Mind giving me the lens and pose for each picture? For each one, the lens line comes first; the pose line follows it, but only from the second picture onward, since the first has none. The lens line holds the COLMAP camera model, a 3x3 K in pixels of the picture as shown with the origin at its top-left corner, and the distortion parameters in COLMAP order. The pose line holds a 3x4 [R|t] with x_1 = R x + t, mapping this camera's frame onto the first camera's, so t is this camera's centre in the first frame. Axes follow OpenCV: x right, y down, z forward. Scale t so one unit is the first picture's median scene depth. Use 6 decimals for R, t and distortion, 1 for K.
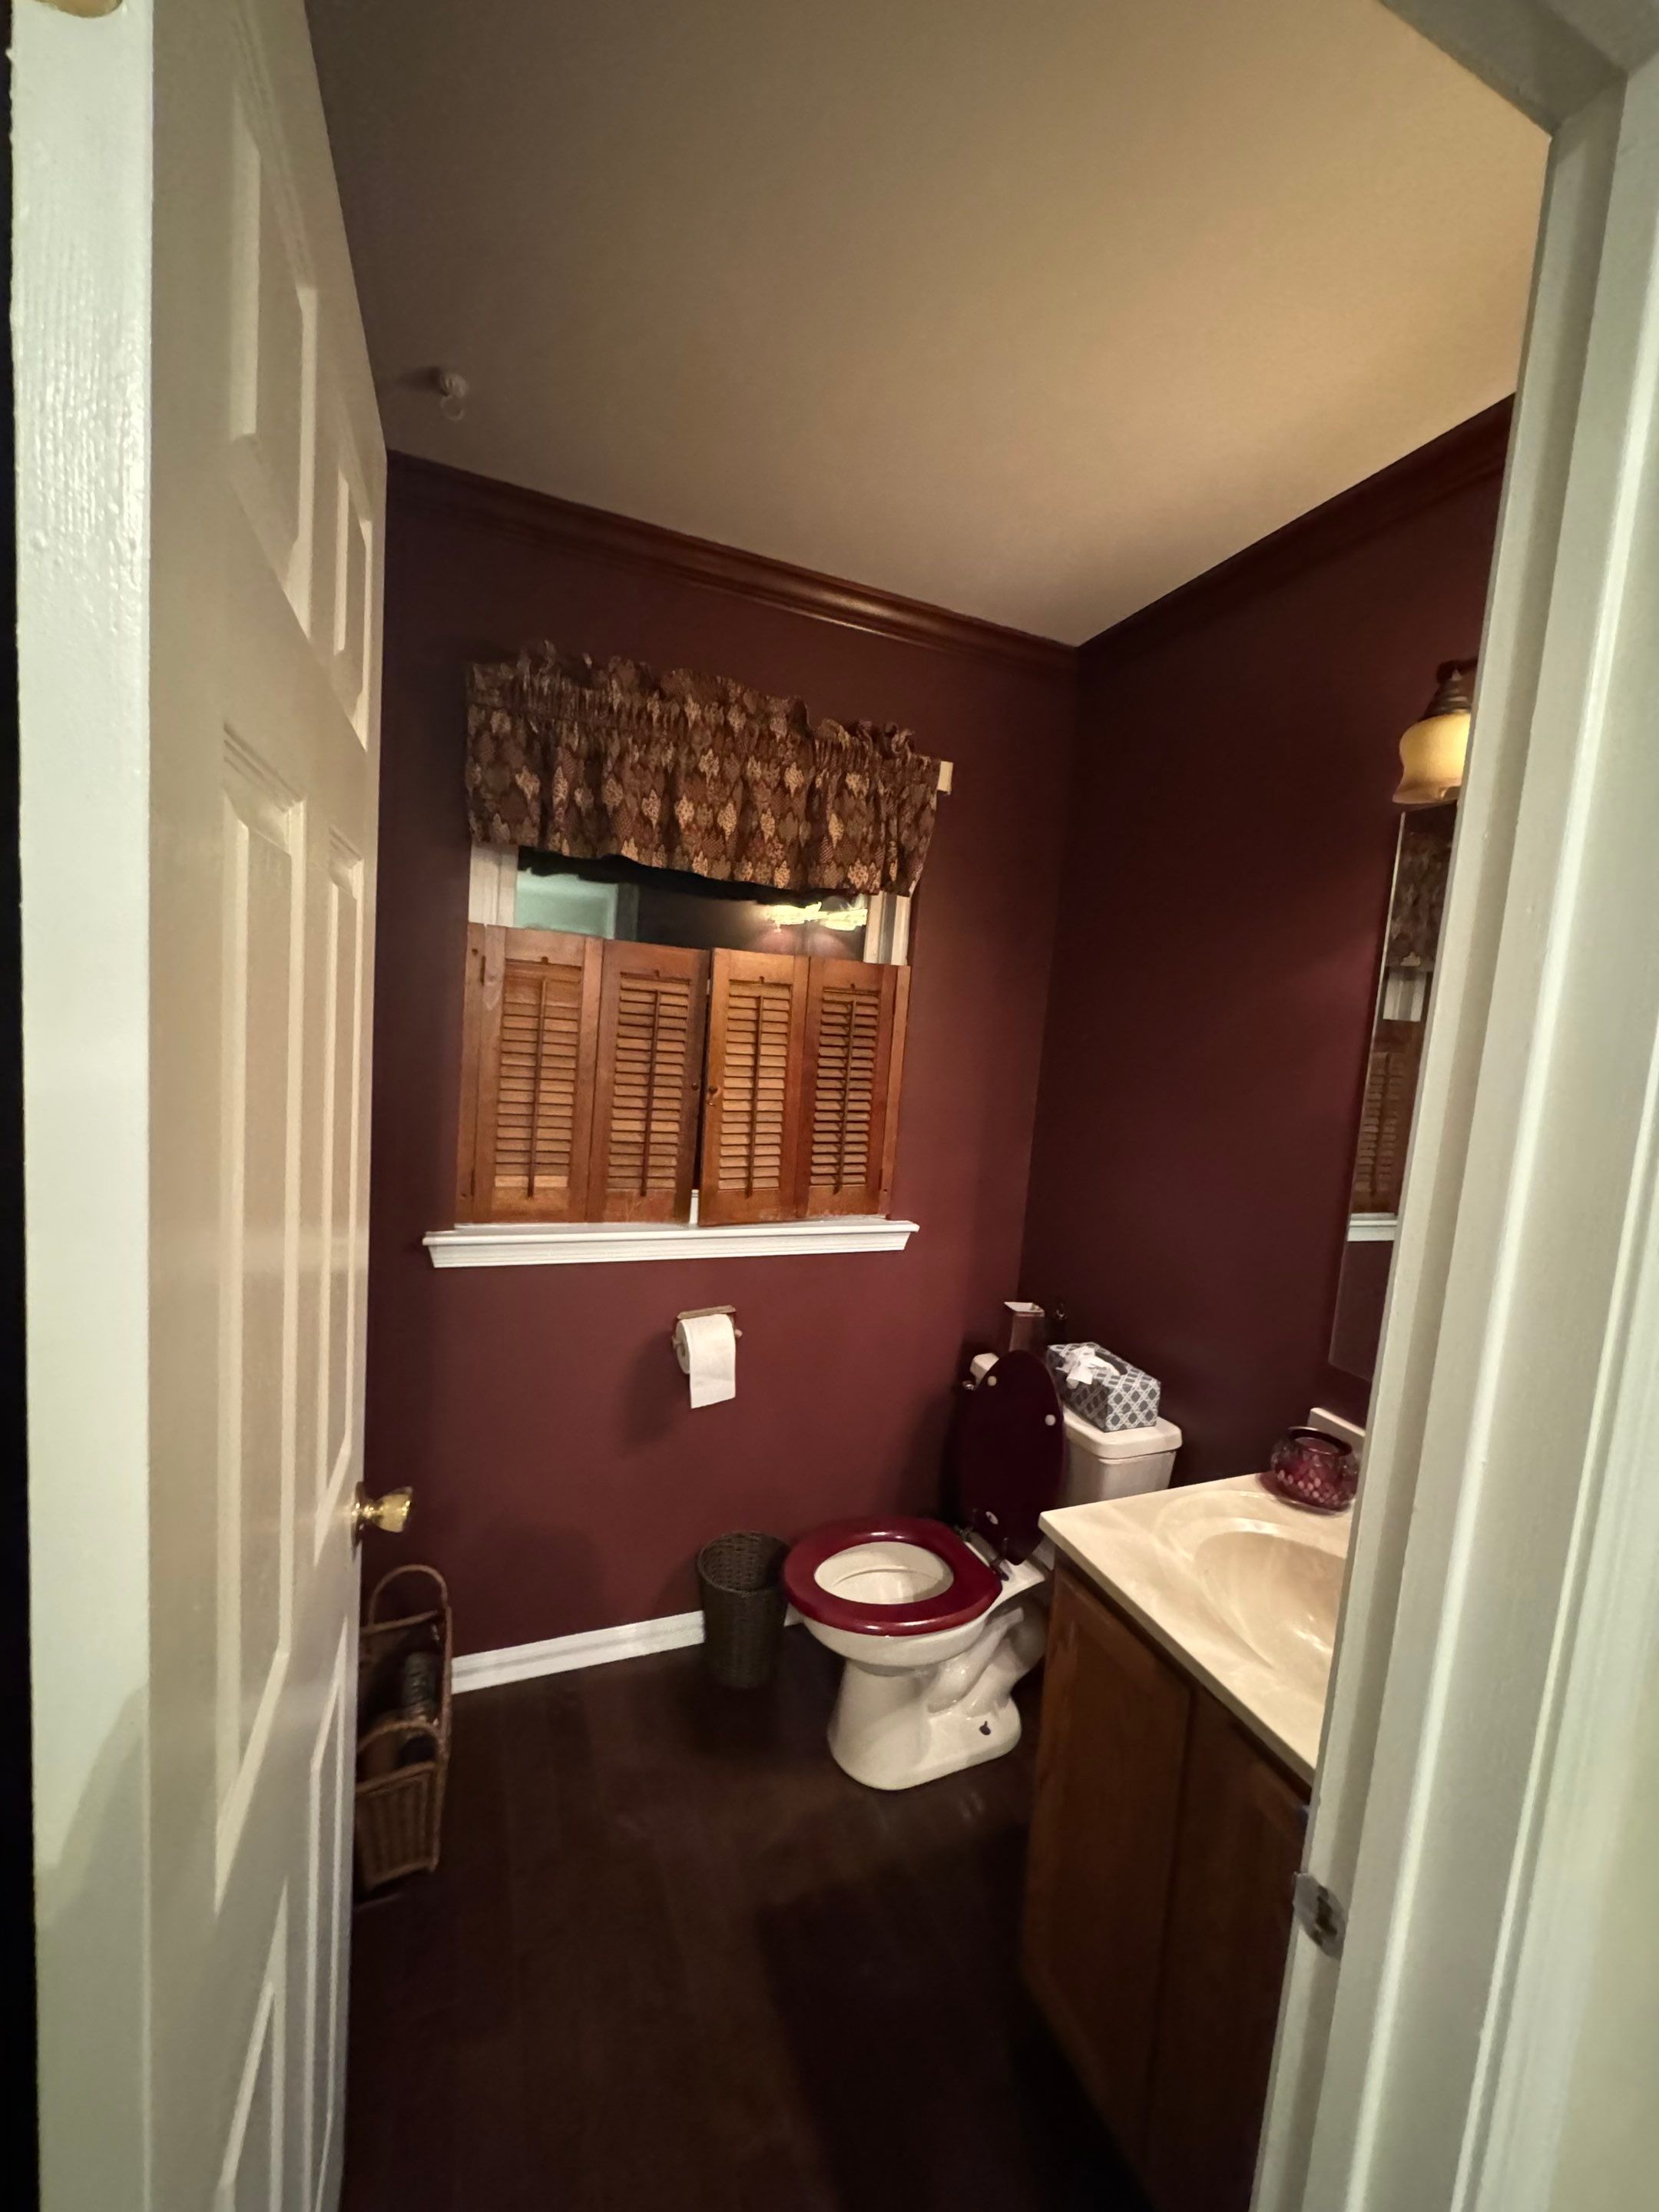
lens RADIAL K [[883.0, 0, 830.9], [0, 883.0, 1105.3], [0, 0, 1]] dist [-0.002250, -0.001202]
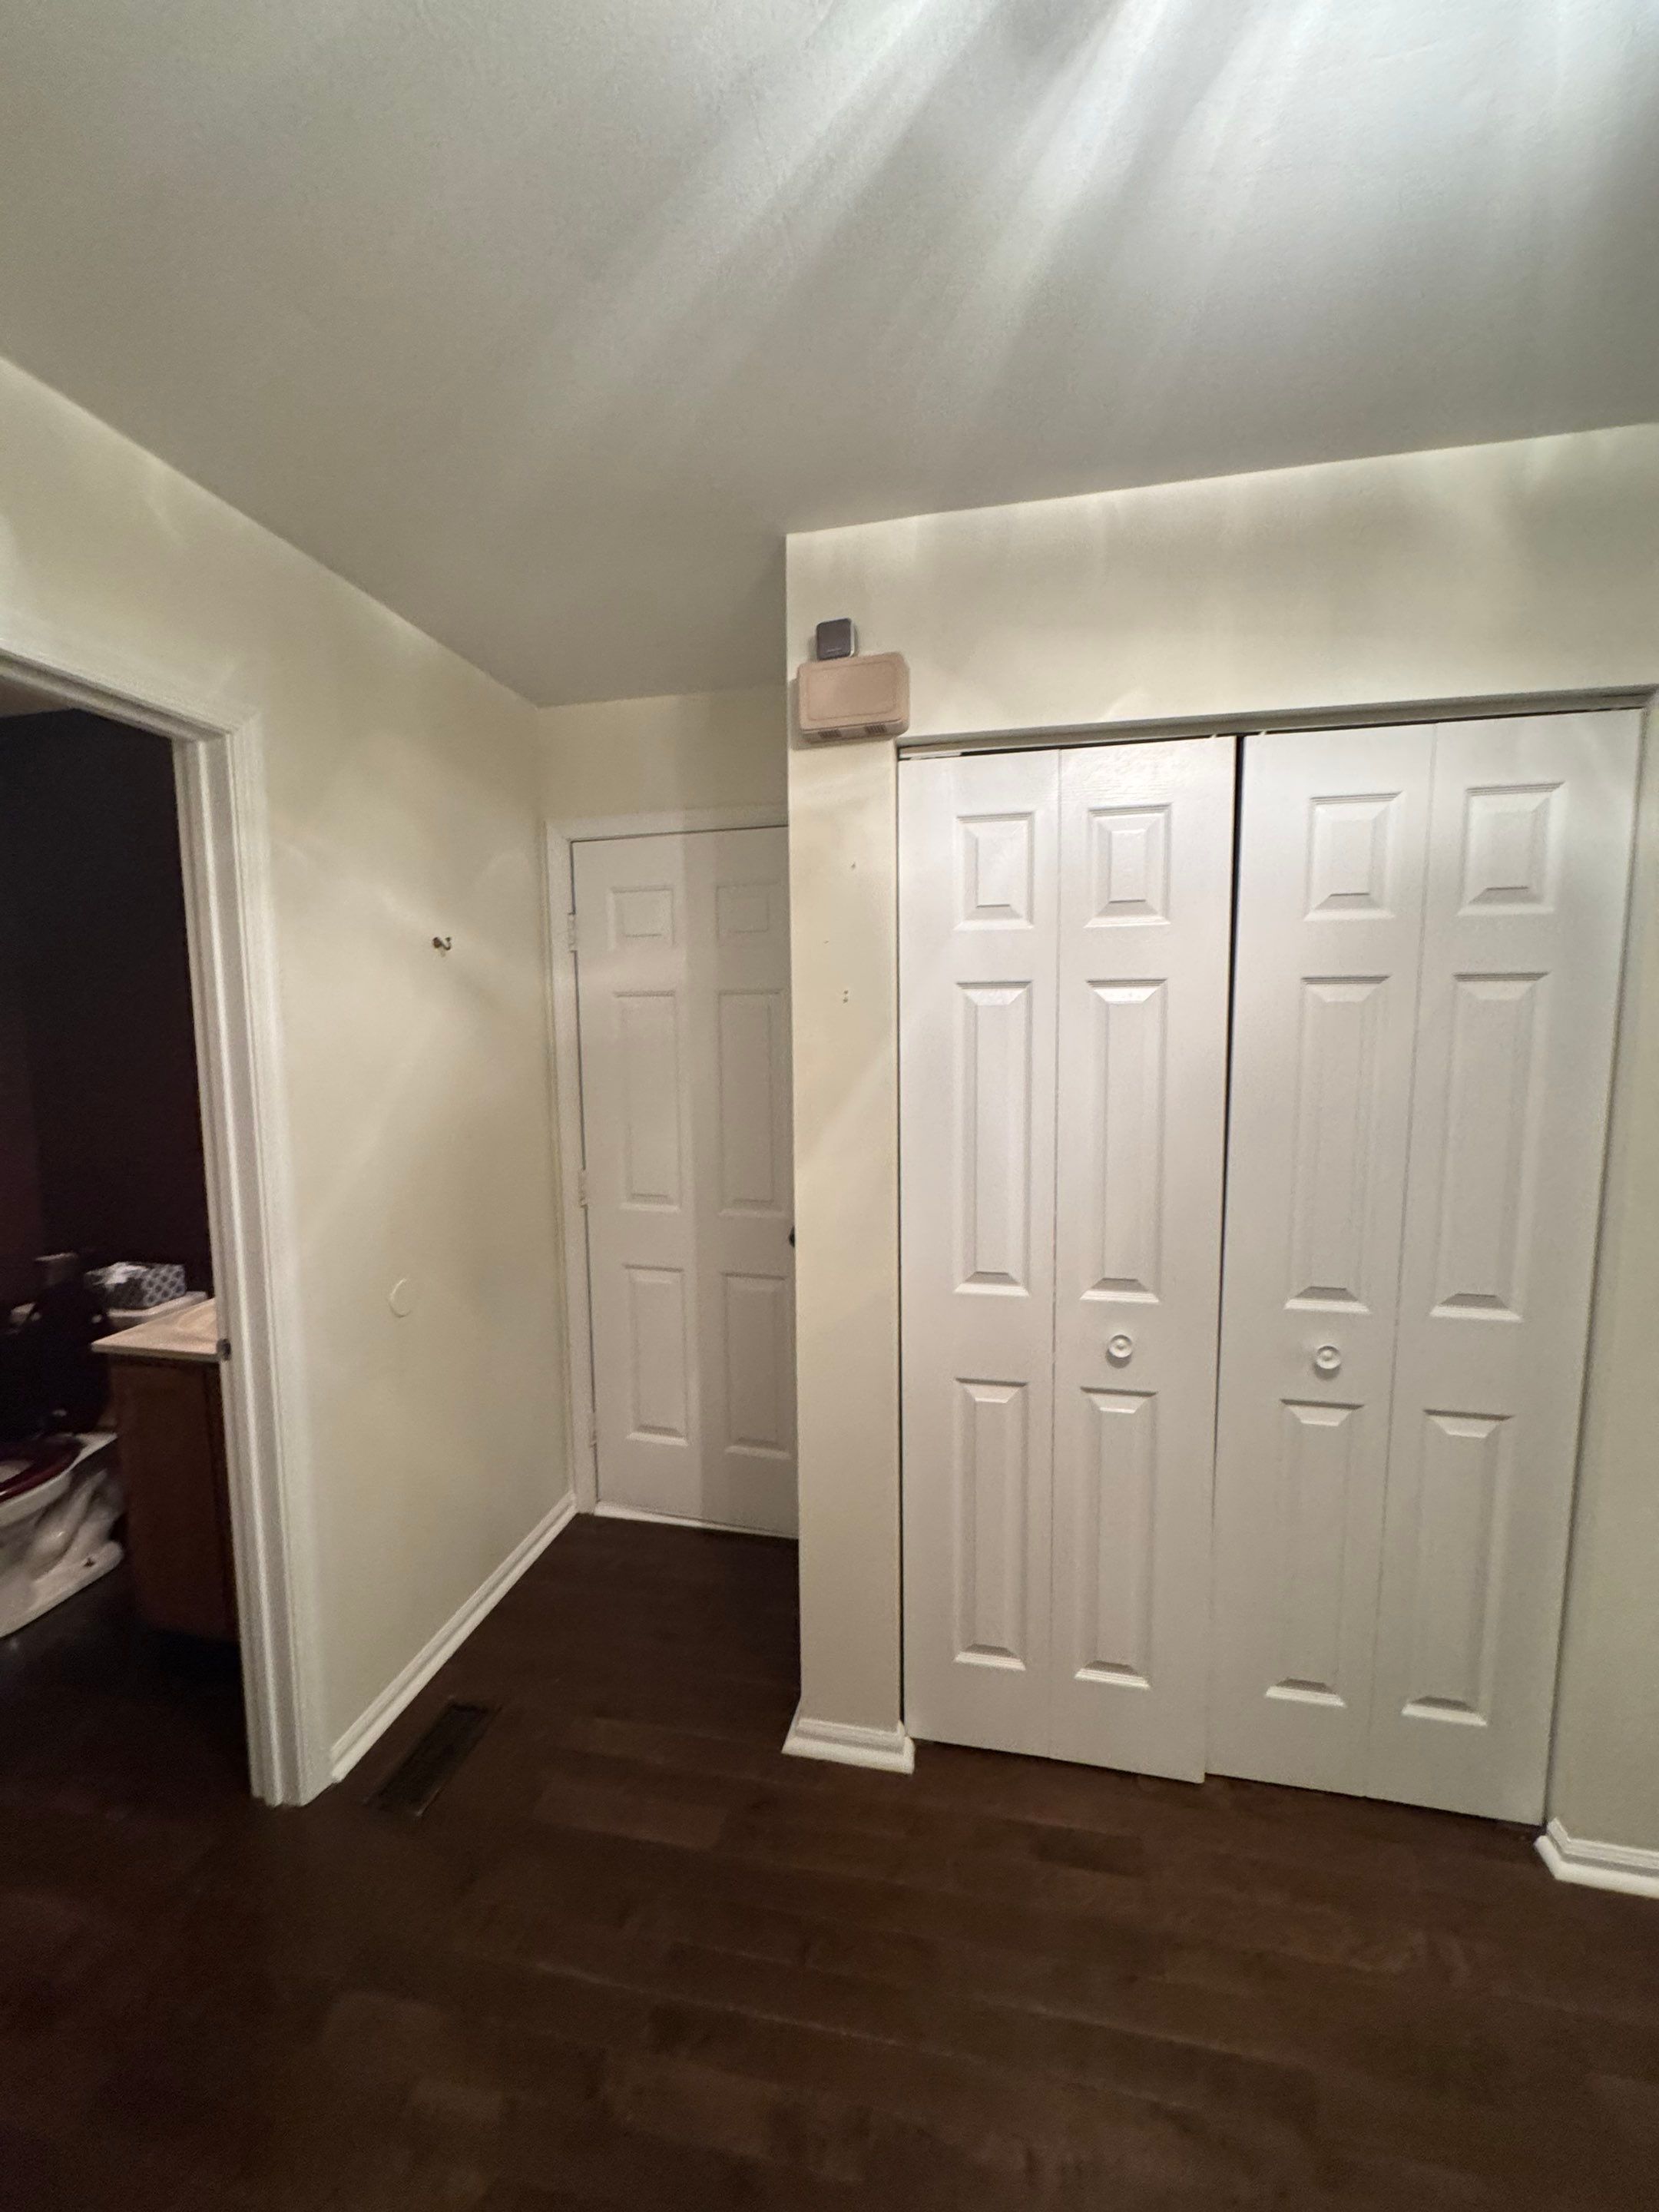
lens RADIAL K [[883.0, 0, 825.9], [0, 883.0, 1100.9], [0, 0, 1]] dist [-0.002250, -0.001202]
pose [[0.557188, -0.158356, 0.815147, -0.176415], [0.135337, 0.985840, 0.099008, 0.040410], [-0.819284, 0.055154, 0.570730, -0.704251]]
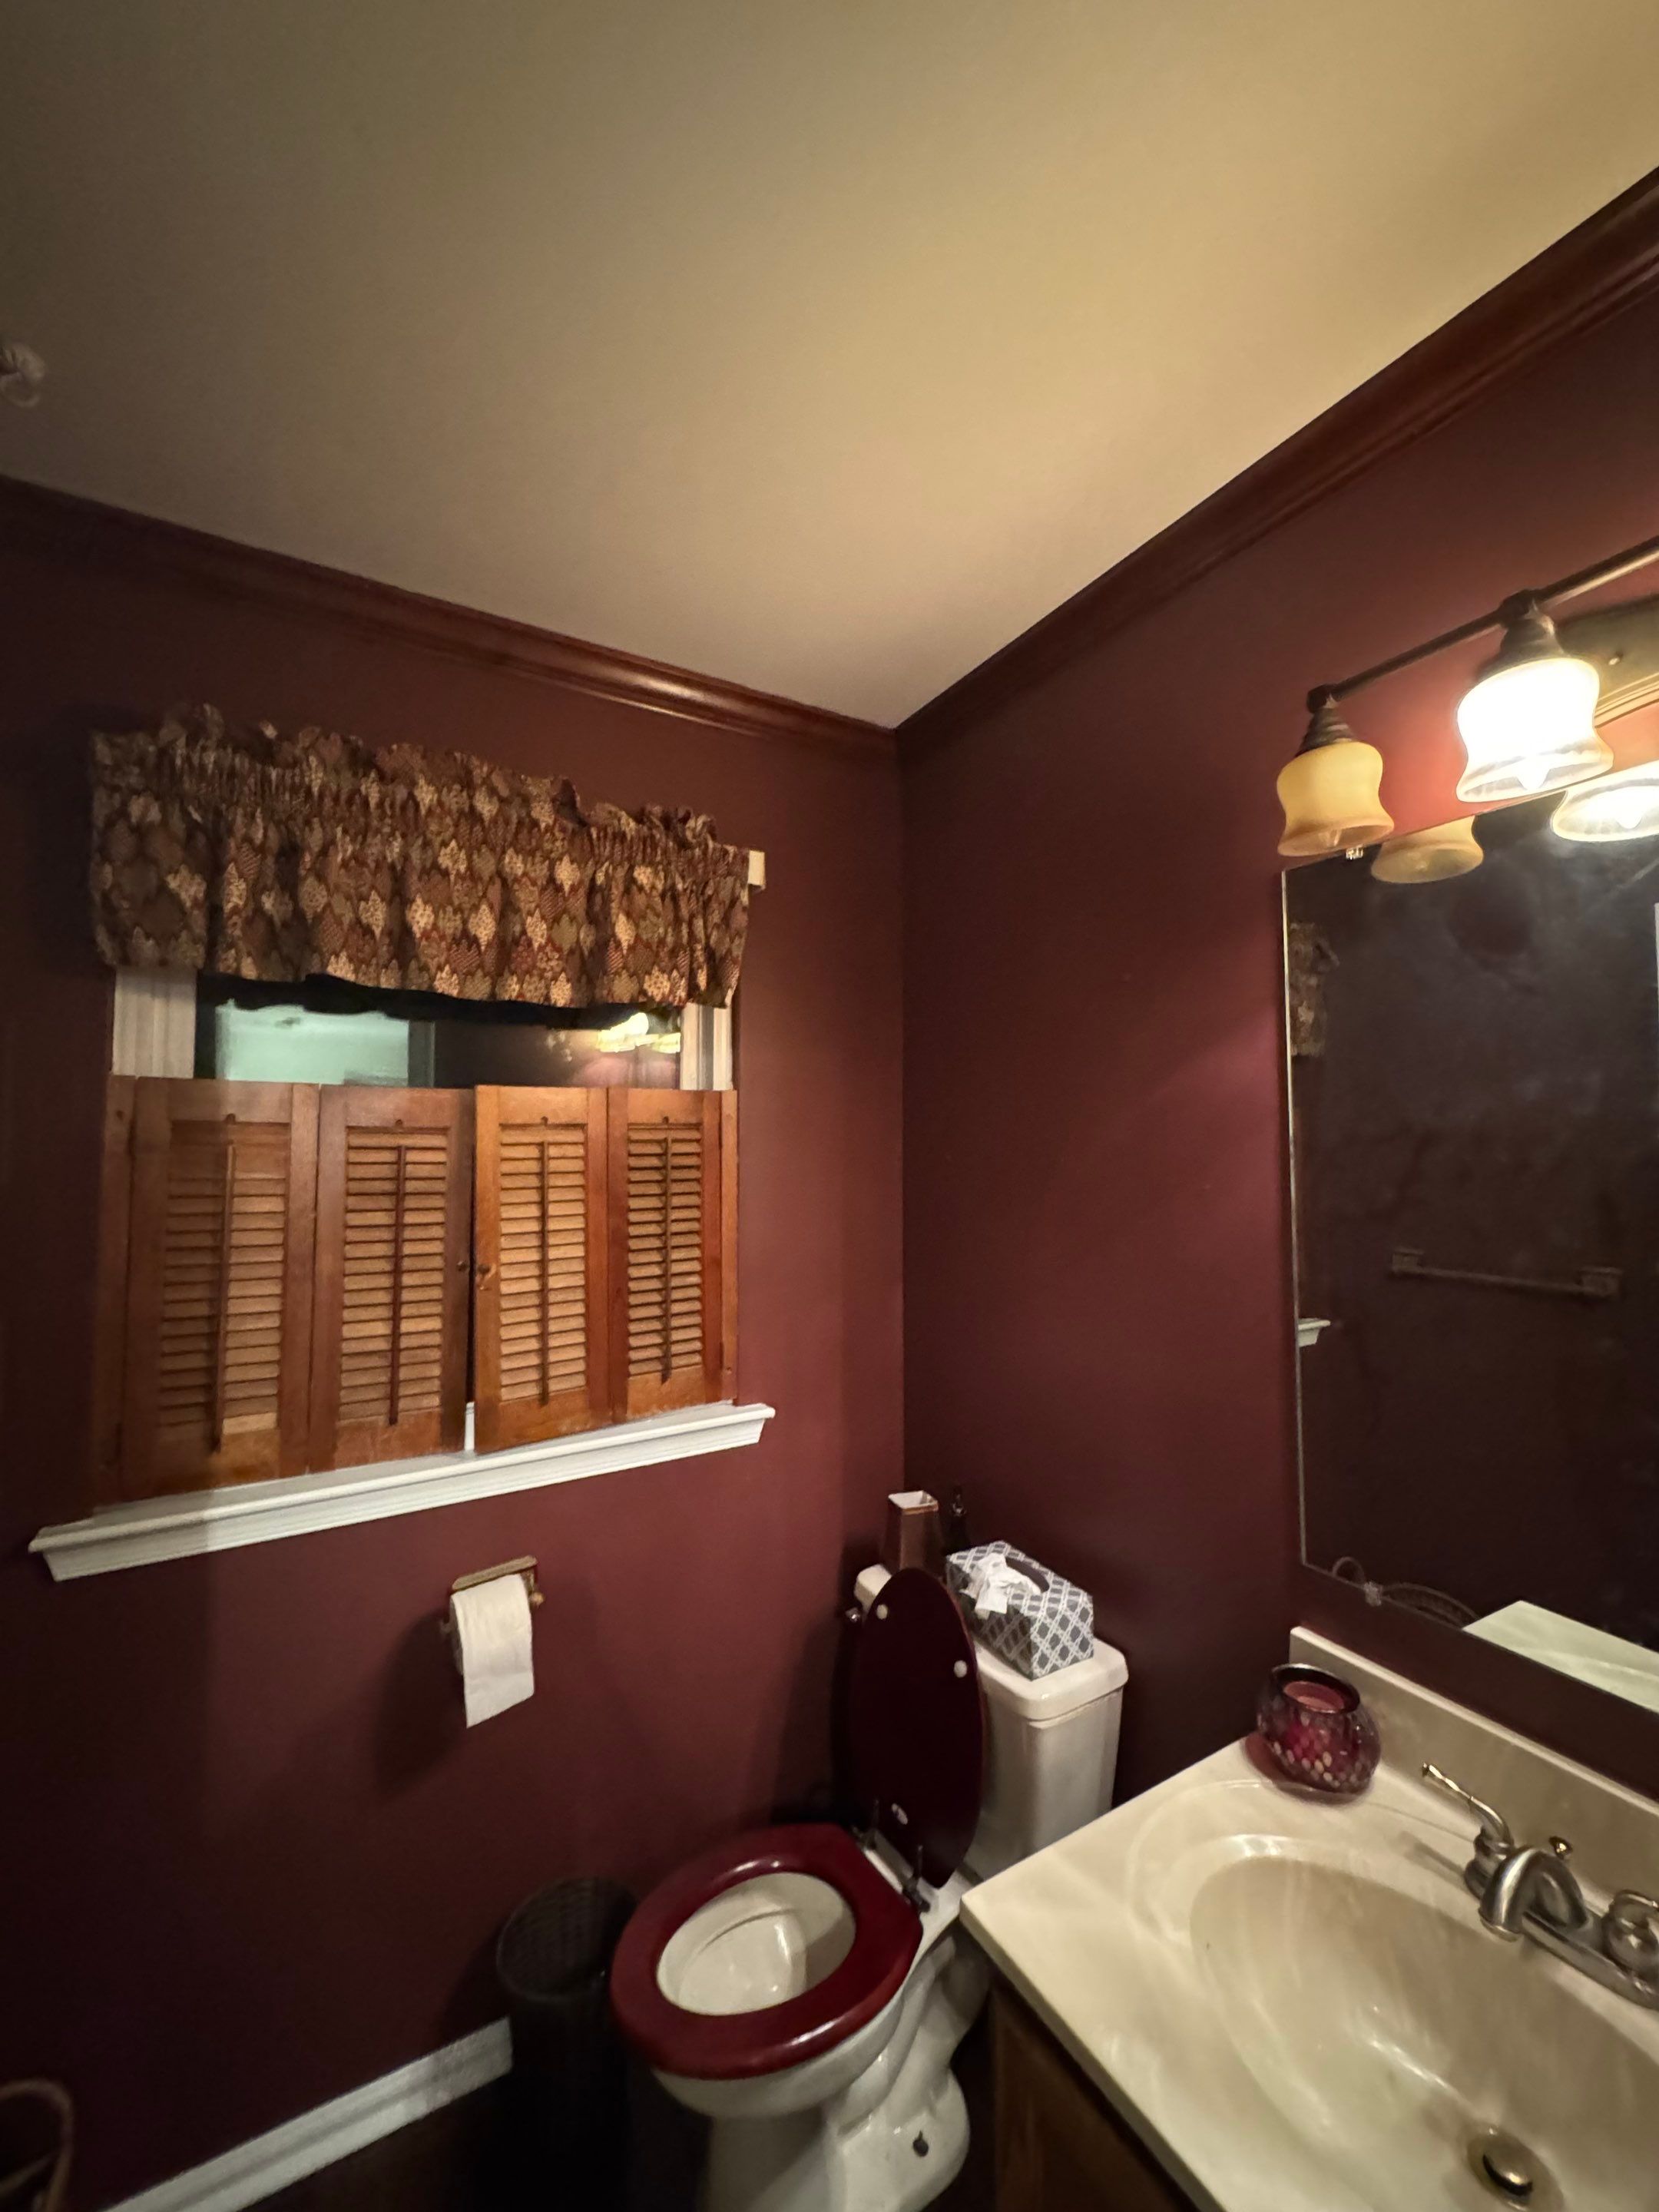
lens RADIAL K [[883.0, 0, 831.3], [0, 883.0, 1102.0], [0, 0, 1]] dist [-0.002250, -0.001202]
pose [[0.986494, -0.073583, 0.146342, 0.063048], [0.093163, 0.986890, -0.131791, -0.032671], [-0.134726, 0.143645, 0.980416, 0.198762]]
